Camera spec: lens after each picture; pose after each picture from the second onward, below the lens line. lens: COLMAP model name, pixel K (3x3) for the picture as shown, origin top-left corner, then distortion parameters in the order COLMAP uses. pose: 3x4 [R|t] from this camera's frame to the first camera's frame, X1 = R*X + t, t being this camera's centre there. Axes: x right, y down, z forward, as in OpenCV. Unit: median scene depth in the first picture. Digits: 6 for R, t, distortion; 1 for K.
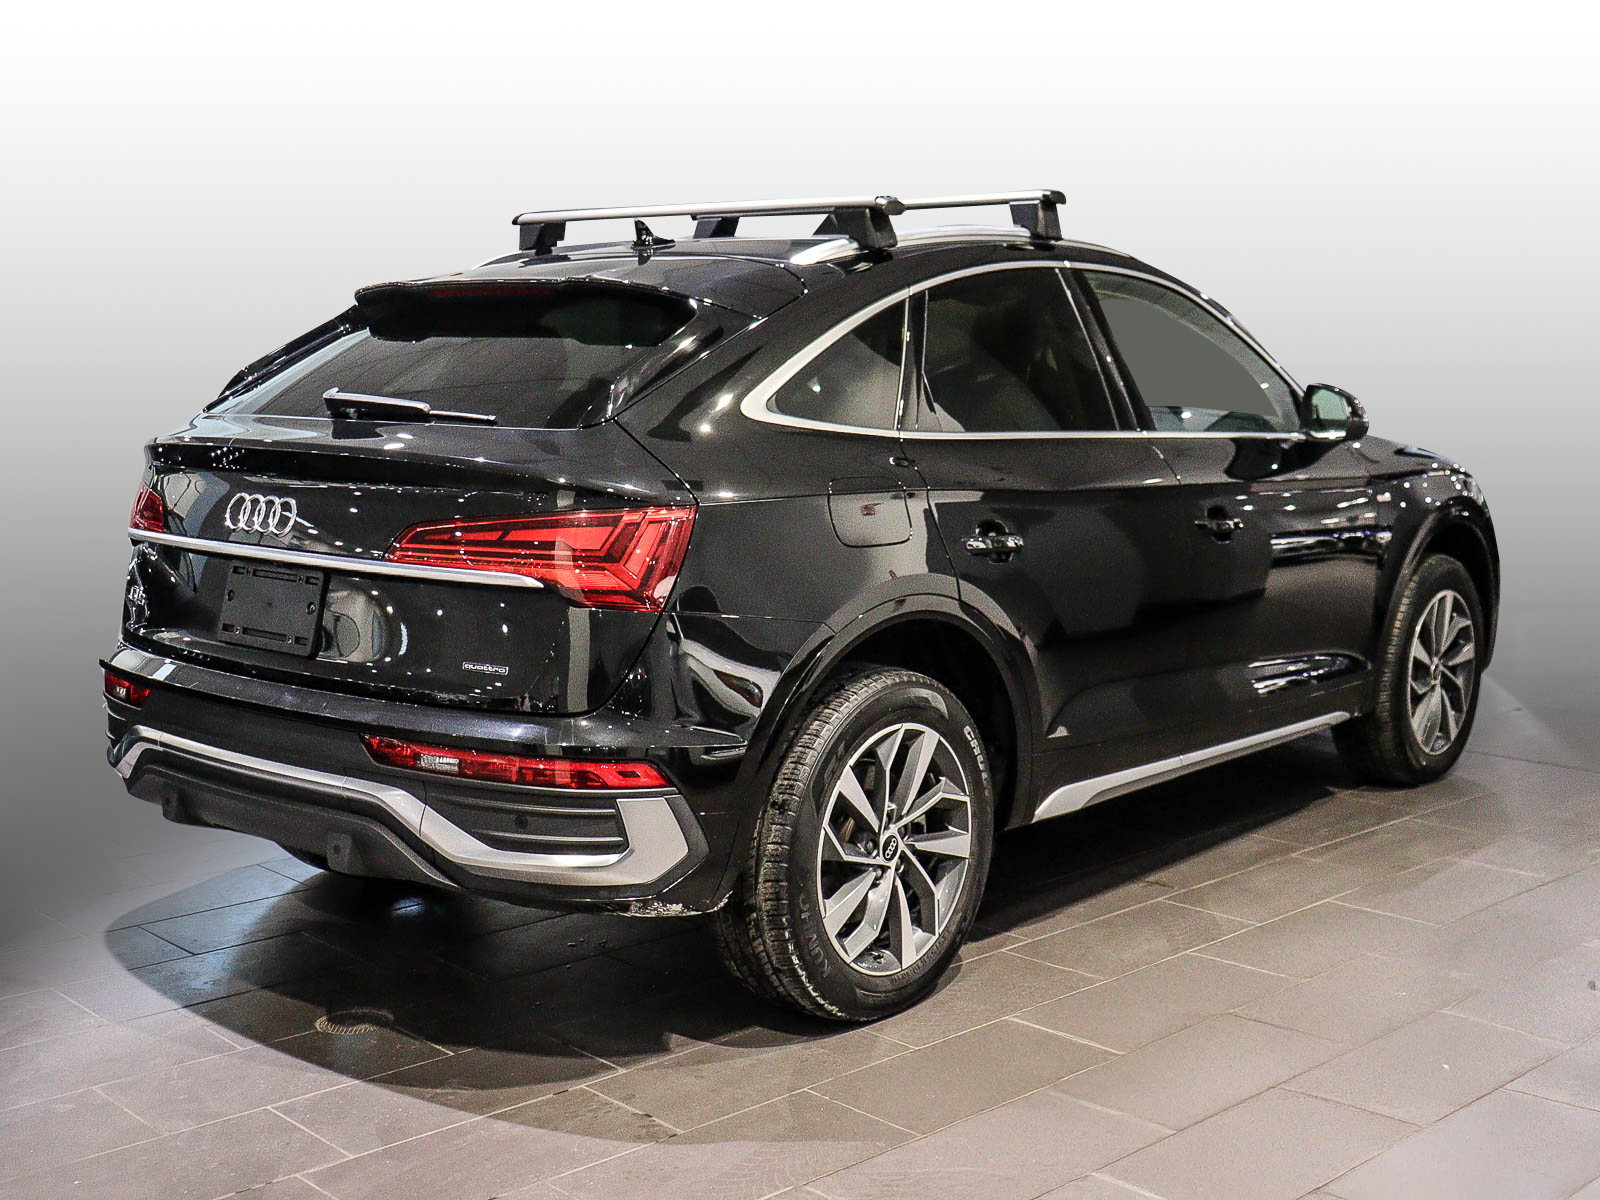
lens RADIAL K [[1727.8, 0, 799.9], [0, 1727.8, 598.9], [0, 0, 1]] dist [-0.100259, 0.000000]
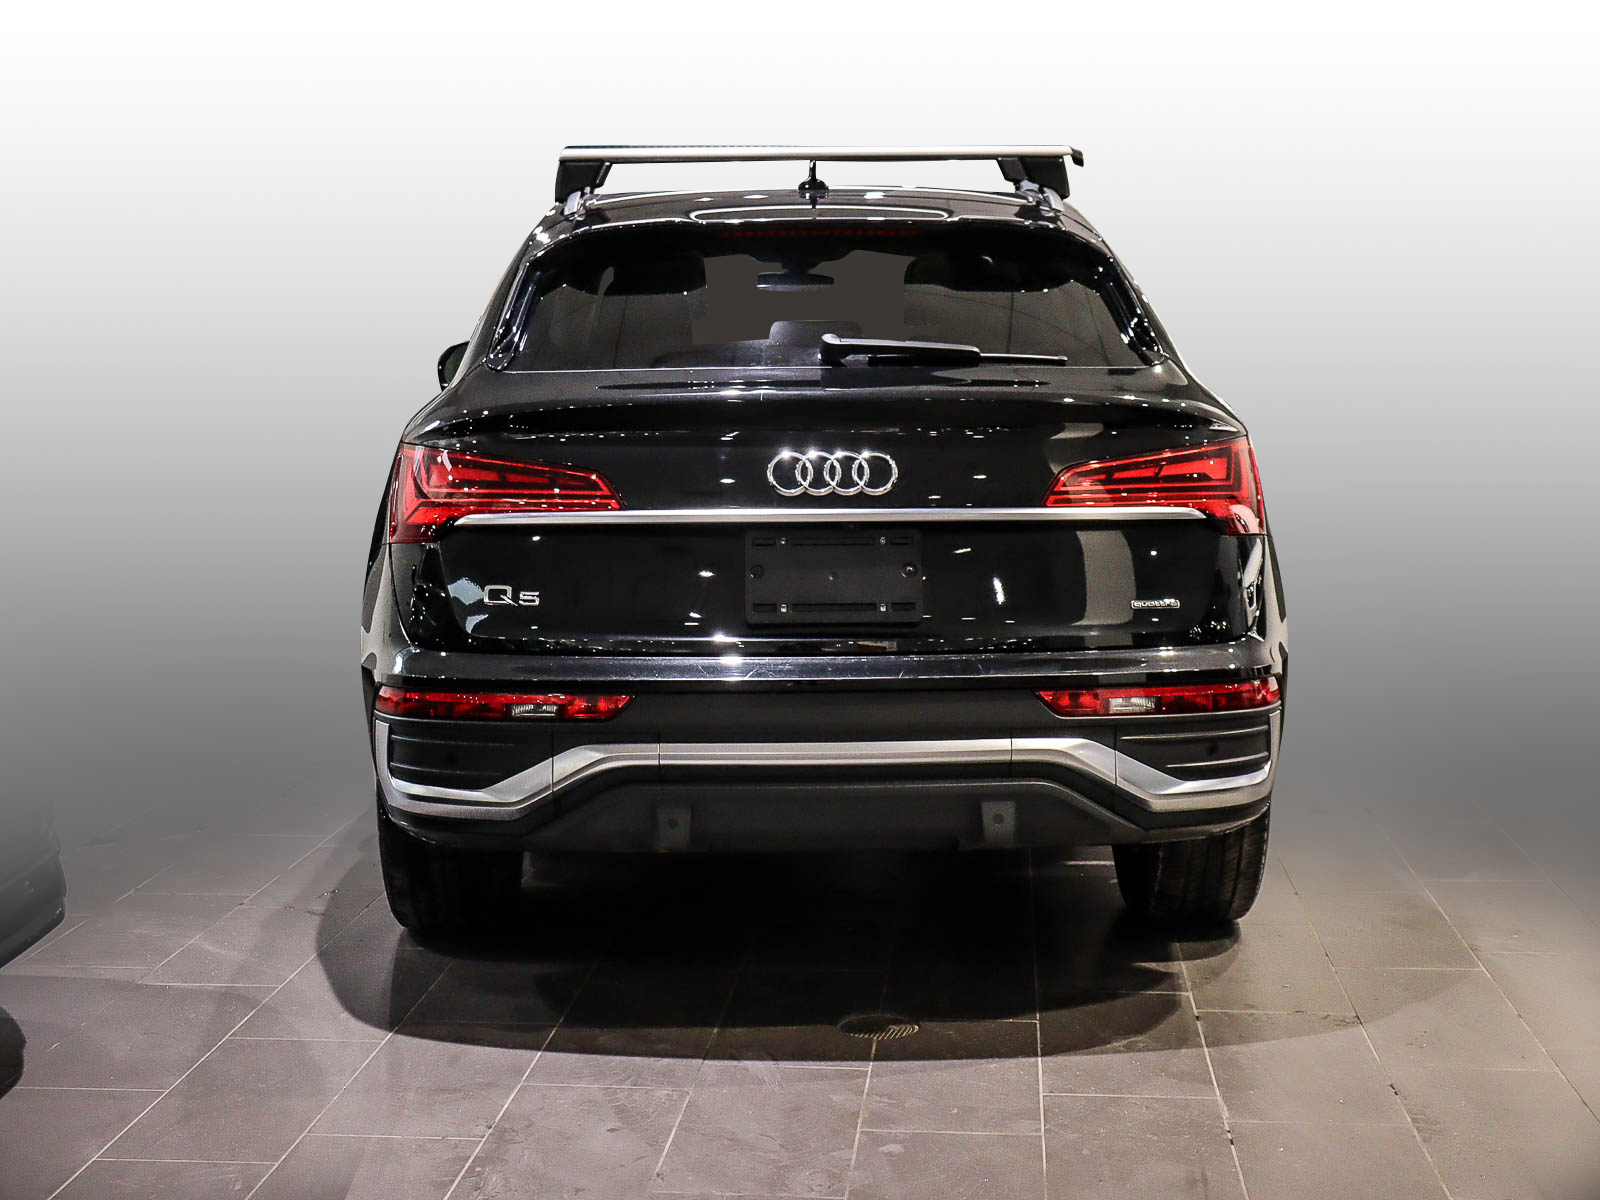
lens RADIAL K [[1892.1, 0, 800.3], [0, 1892.1, 601.9], [0, 0, 1]] dist [-0.162590, 0.000000]
pose [[0.825918, -0.100649, 0.554734, -0.913905], [0.101993, 0.994375, 0.028563, -0.012761], [-0.554488, 0.032989, 0.831537, 0.195505]]
